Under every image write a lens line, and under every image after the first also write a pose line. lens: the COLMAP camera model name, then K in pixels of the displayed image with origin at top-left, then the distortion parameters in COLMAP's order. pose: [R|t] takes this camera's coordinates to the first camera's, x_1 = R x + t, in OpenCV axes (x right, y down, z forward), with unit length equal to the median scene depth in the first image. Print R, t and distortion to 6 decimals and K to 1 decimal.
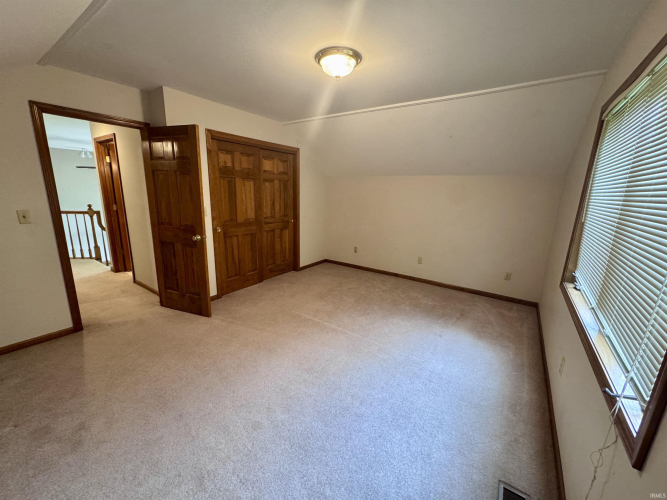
lens RADIAL K [[270.2, 0, 335.5], [0, 270.2, 250.6], [0, 0, 1]] dist [-0.002314, -0.000935]
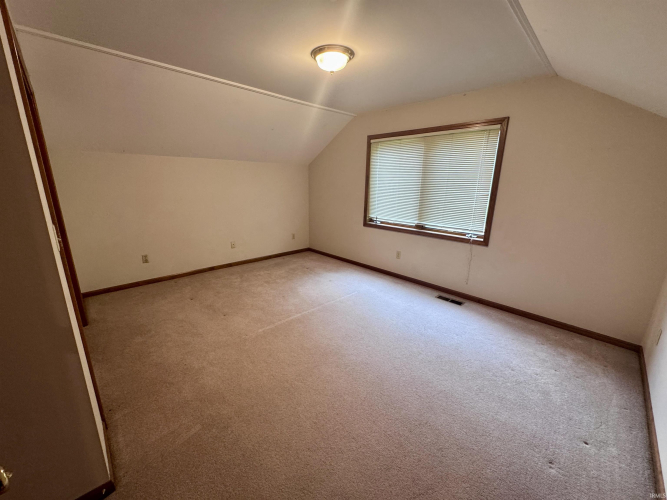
lens RADIAL K [[270.2, 0, 329.1], [0, 270.2, 250.5], [0, 0, 1]] dist [-0.002314, -0.000935]
pose [[0.192108, -0.265188, 0.944865, -0.716897], [0.208527, 0.951843, 0.224749, -0.119816], [-0.958964, 0.153854, 0.238155, 0.521680]]
